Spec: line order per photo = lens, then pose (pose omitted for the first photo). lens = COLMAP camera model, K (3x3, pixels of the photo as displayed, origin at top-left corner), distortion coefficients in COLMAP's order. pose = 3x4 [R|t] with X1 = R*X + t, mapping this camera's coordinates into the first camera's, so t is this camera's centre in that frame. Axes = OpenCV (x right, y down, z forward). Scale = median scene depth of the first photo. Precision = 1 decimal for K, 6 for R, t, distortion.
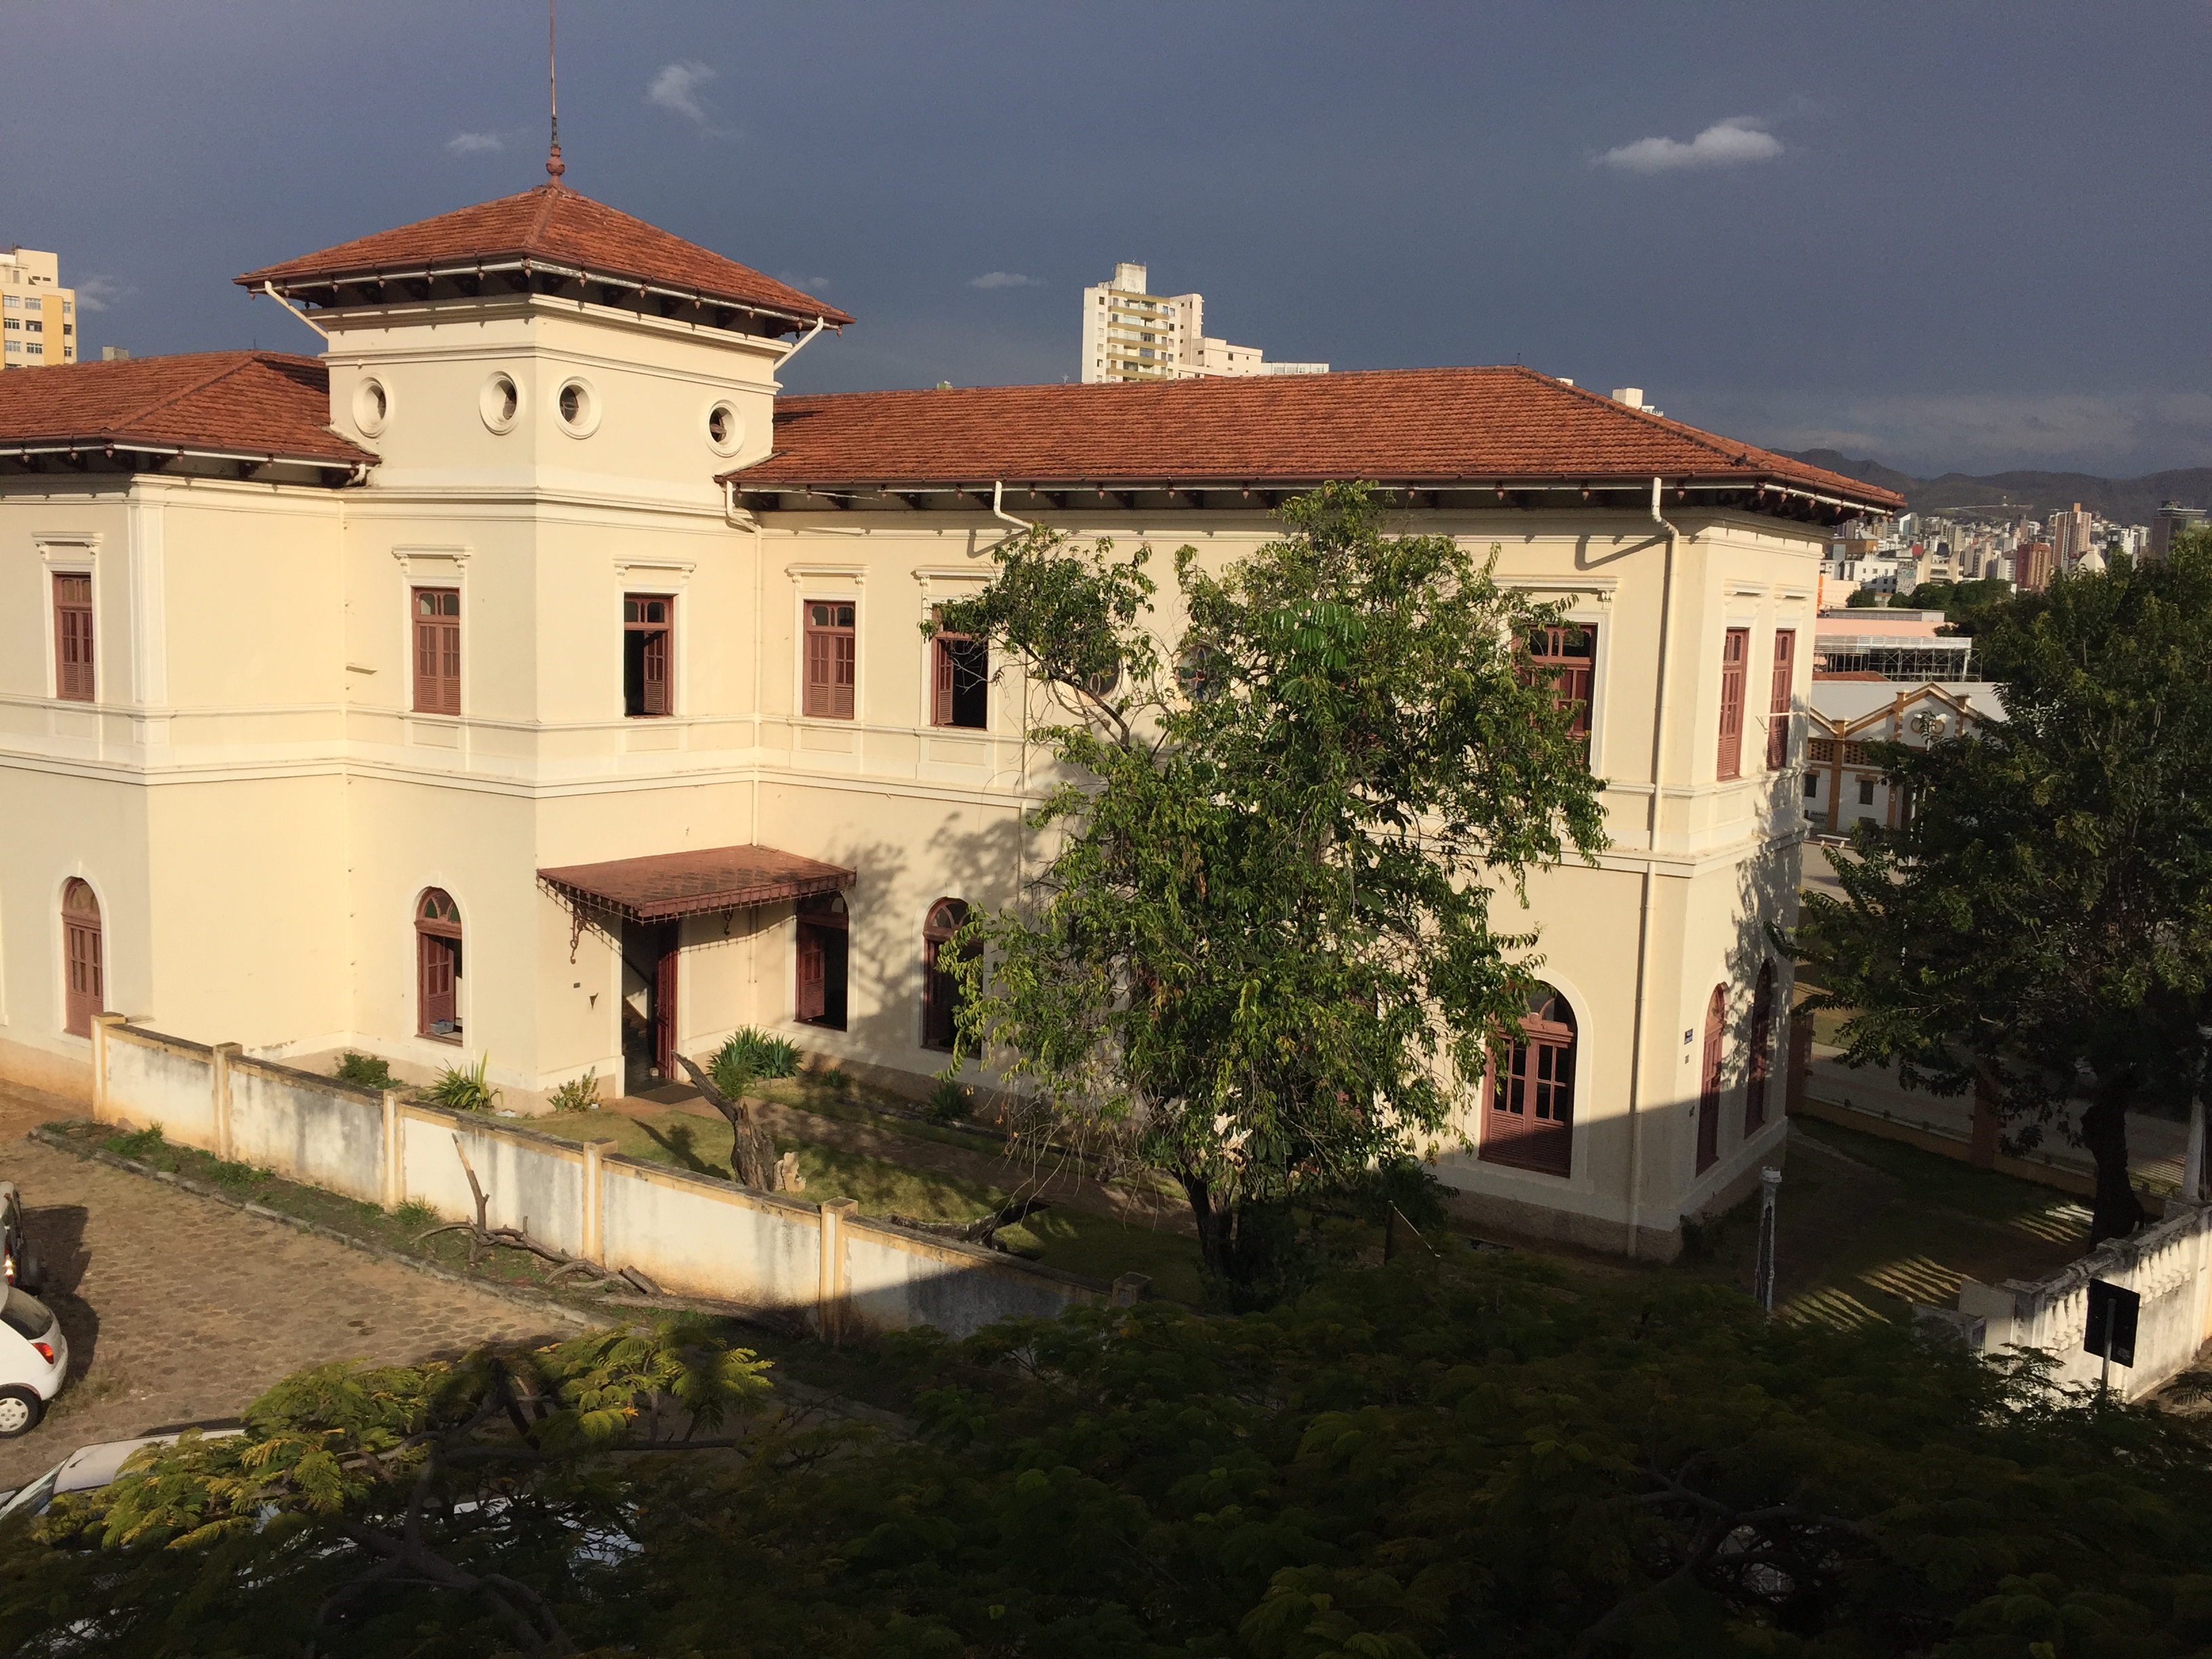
lens RADIAL K [[1887.8, 0, 1106.0], [0, 1887.8, 829.5], [0, 0, 1]] dist [0.080010, -0.114351]
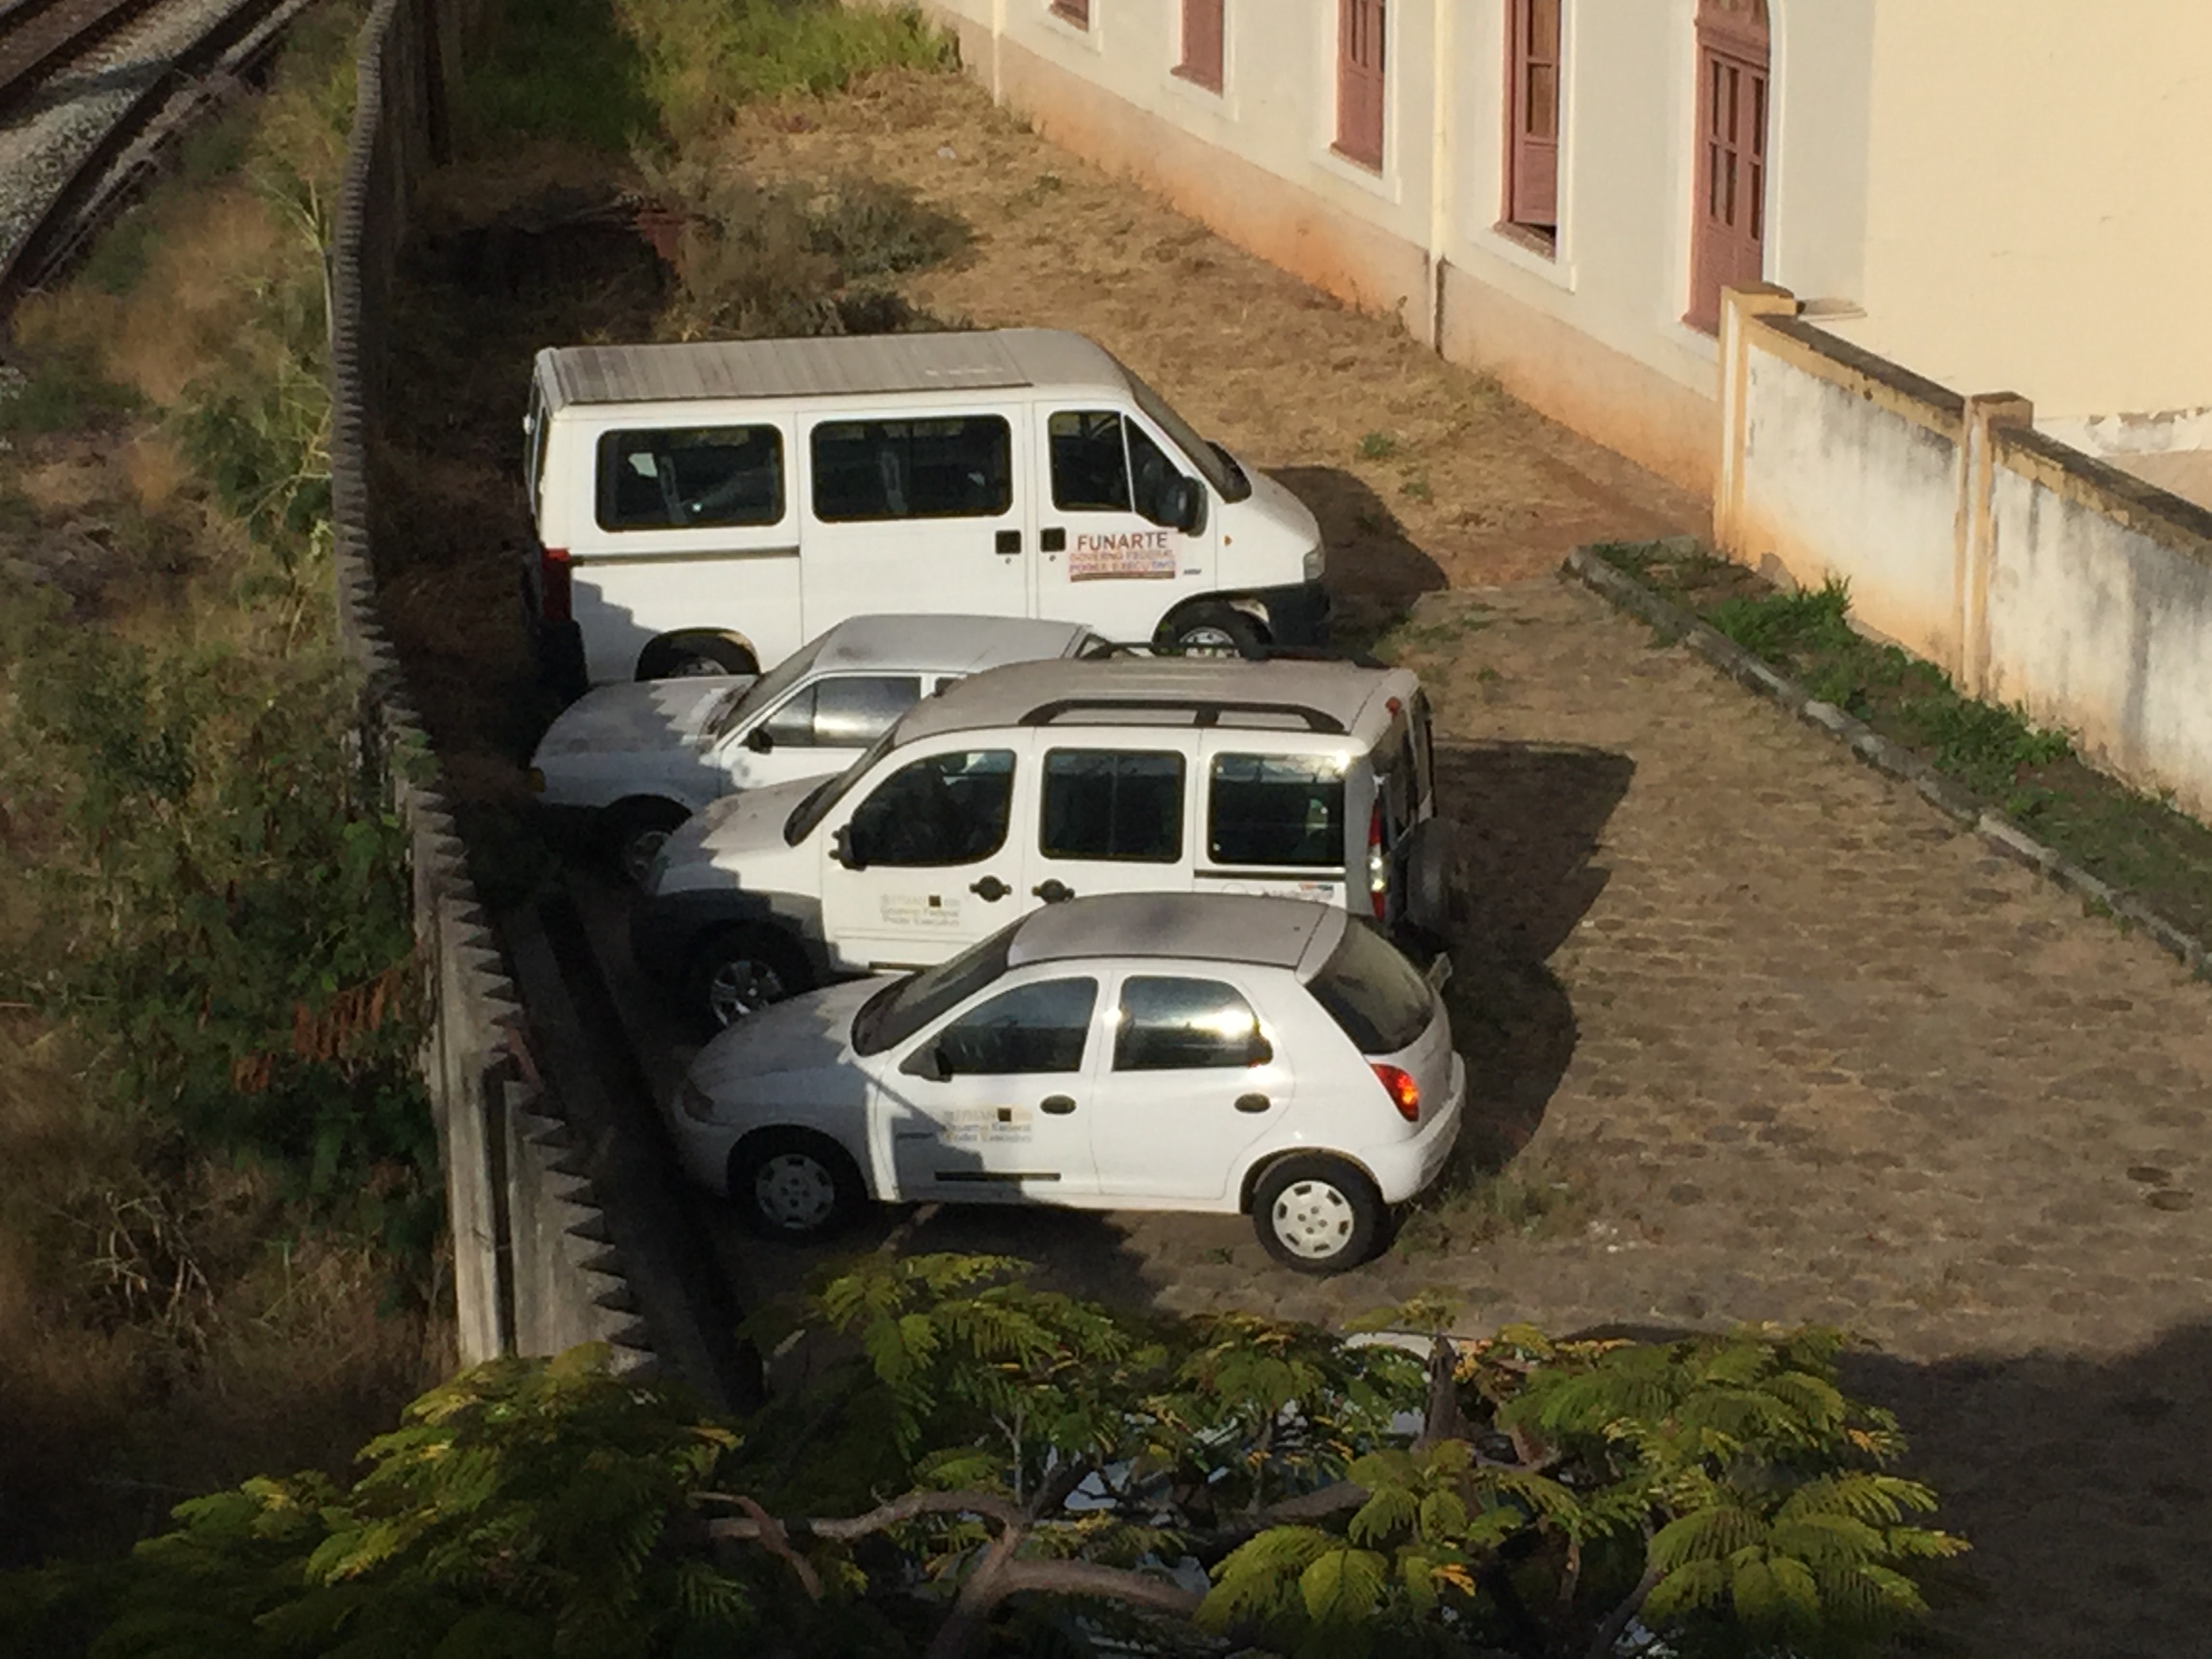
lens RADIAL K [[5354.3, 0, 1106.0], [0, 5354.3, 829.5], [0, 0, 1]] dist [-0.025114, -0.200671]
pose [[0.769636, 0.157549, -0.618740, 0.080184], [-0.043701, 0.979804, 0.195127, -0.003316], [0.636985, -0.123137, 0.760977, 0.070918]]
